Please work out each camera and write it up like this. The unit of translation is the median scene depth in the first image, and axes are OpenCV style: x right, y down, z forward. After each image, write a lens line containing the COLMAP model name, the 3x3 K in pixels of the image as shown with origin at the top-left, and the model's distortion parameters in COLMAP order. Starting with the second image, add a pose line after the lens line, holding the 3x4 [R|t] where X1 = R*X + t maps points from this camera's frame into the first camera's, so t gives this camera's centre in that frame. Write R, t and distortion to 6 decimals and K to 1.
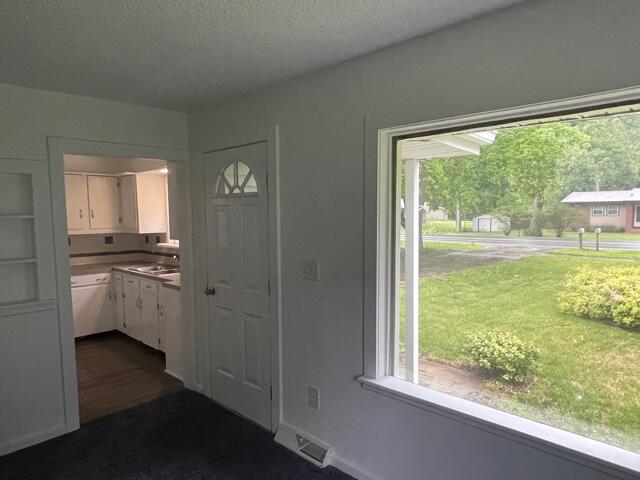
lens RADIAL K [[419.4, 0, 320.0], [0, 419.4, 240.0], [0, 0, 1]] dist [-0.003262, -0.000544]
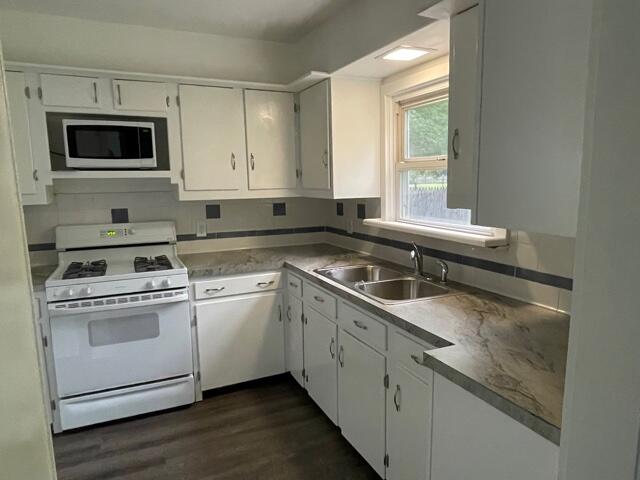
lens RADIAL K [[419.4, 0, 320.0], [0, 419.4, 240.0], [0, 0, 1]] dist [-0.003262, -0.000544]
pose [[0.930542, 0.047778, -0.363054, -0.259820], [-0.018198, 0.996260, 0.084464, -0.008728], [0.365732, -0.071990, 0.927932, 0.521179]]
